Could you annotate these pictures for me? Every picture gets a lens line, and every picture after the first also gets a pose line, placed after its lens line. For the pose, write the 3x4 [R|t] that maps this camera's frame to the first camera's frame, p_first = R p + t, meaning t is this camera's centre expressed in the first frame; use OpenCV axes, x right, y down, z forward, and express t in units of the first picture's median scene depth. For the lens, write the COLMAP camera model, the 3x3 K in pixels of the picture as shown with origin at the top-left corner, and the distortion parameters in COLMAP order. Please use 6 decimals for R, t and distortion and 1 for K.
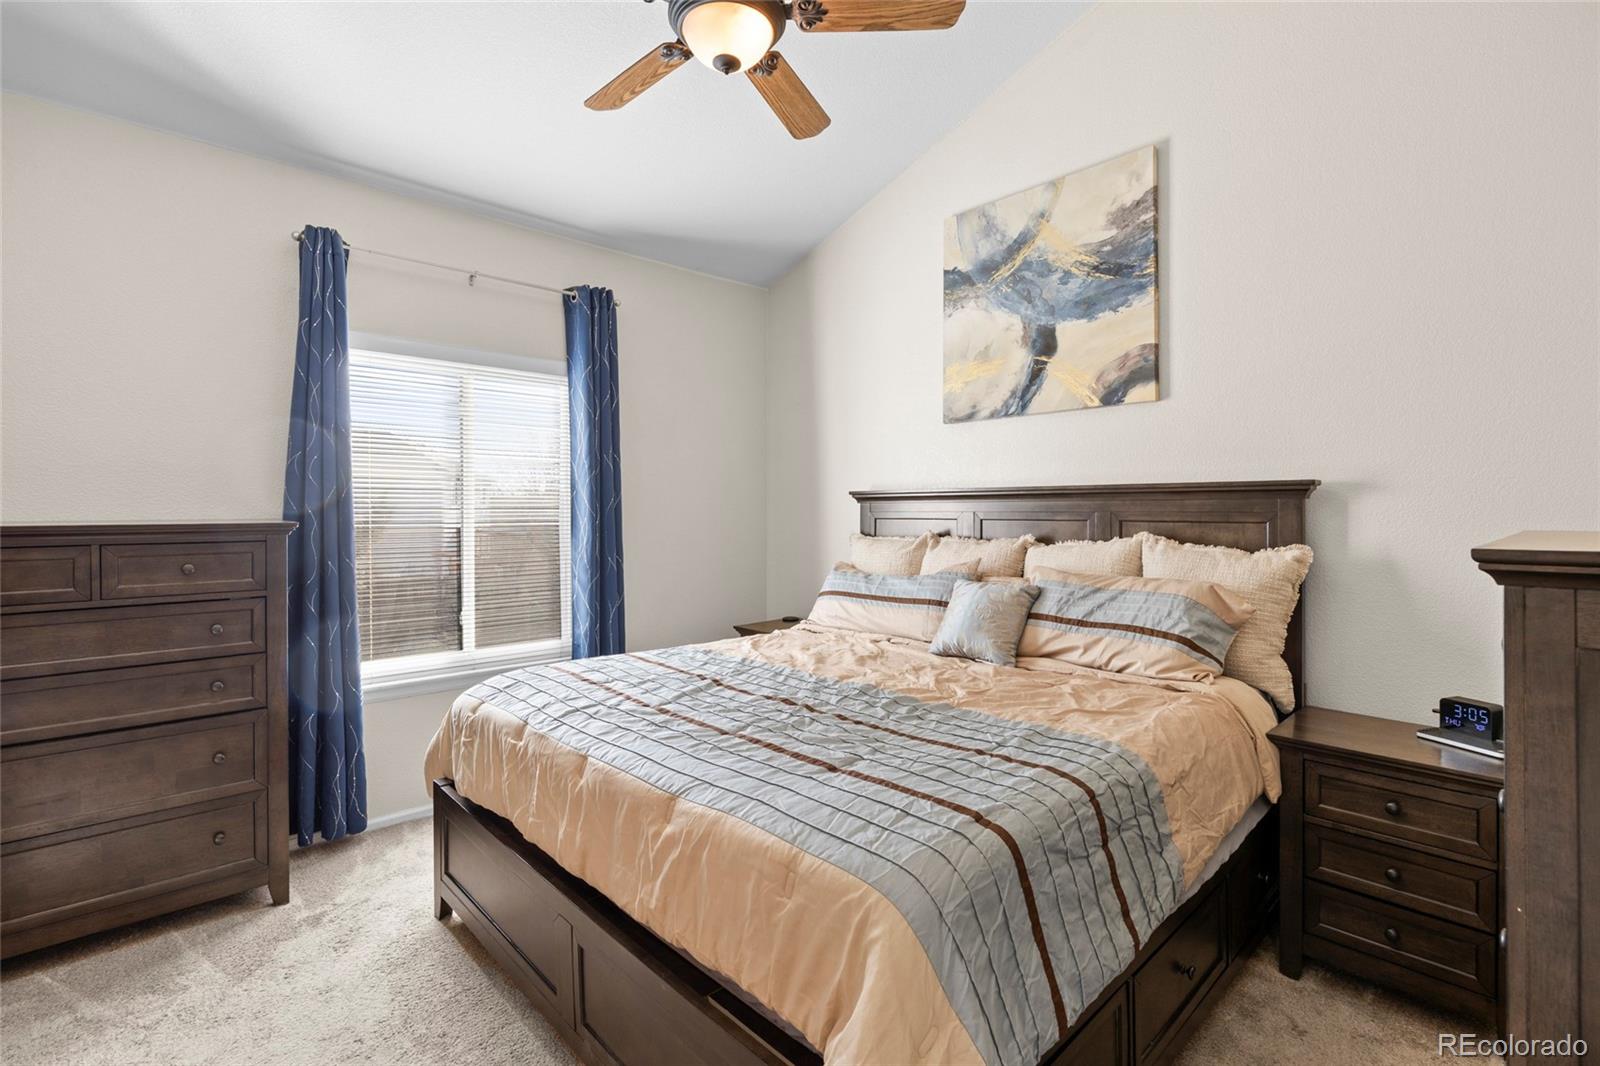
lens RADIAL K [[735.2, 0, 795.0], [0, 735.2, 519.5], [0, 0, 1]] dist [0.000535, 0.000301]
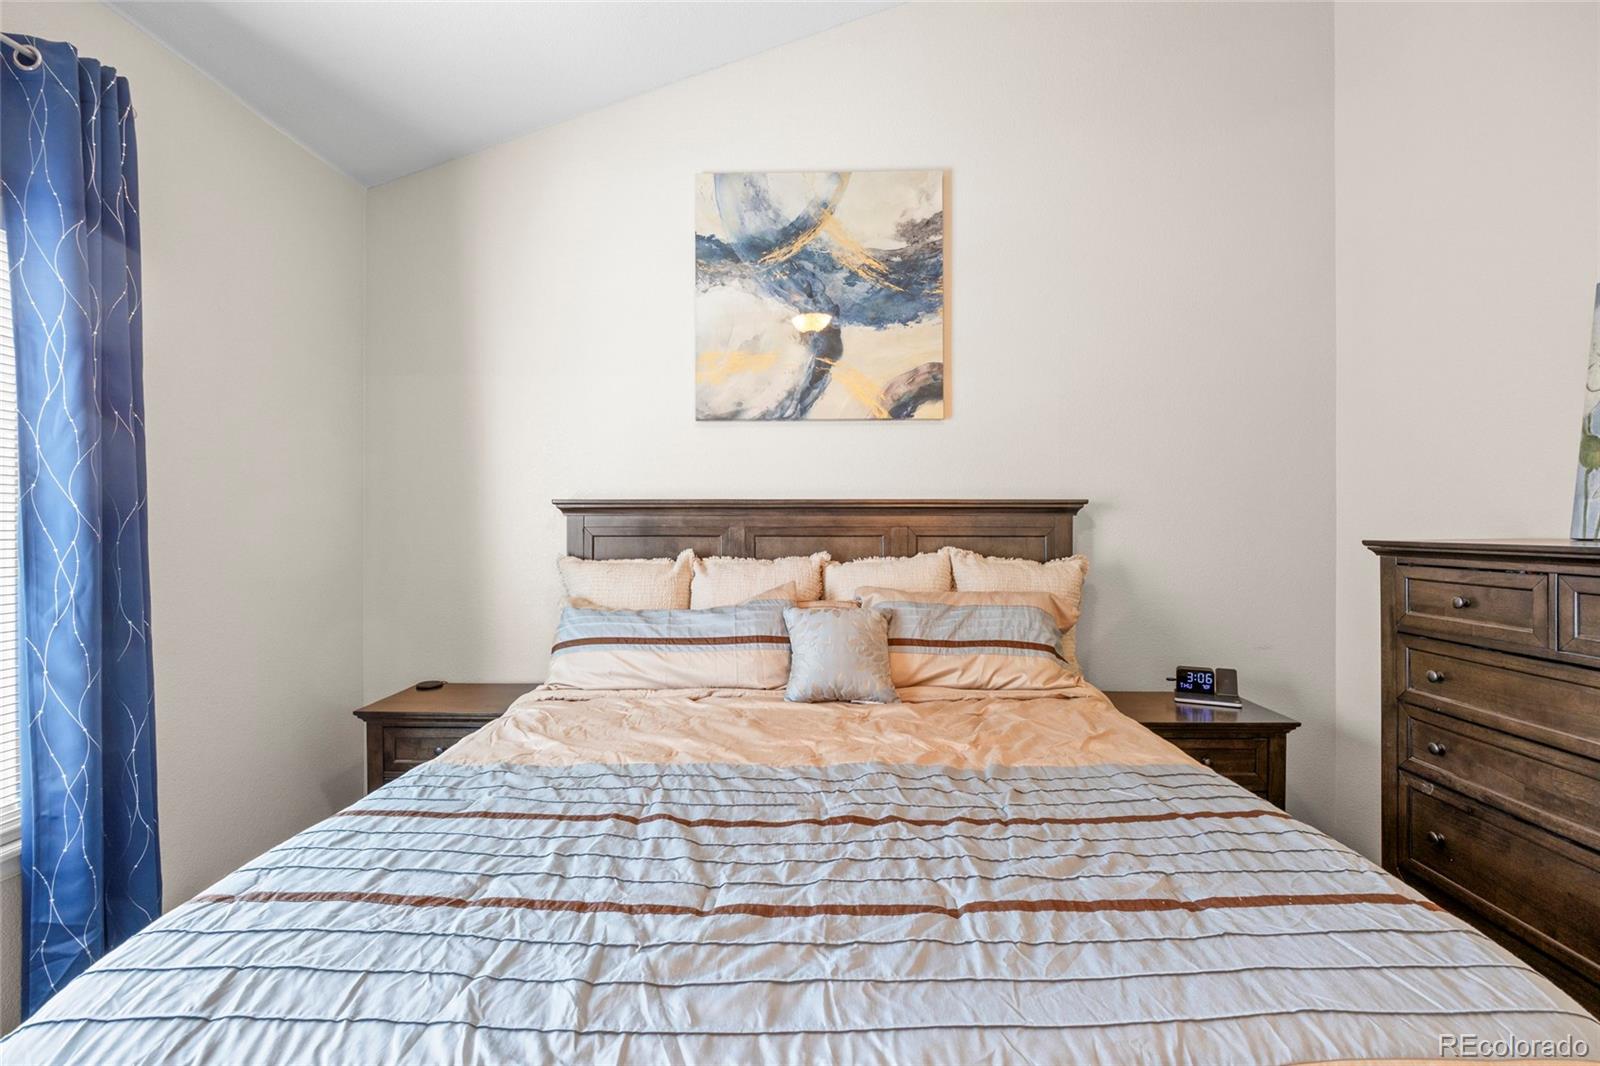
lens RADIAL K [[715.4, 0, 798.8], [0, 715.4, 536.1], [0, 0, 1]] dist [-0.009613, 0.000468]
pose [[0.690766, -0.009023, 0.723022, -0.352837], [0.008771, 0.999953, 0.004098, -0.003389], [-0.723026, 0.003511, 0.690812, 0.427684]]
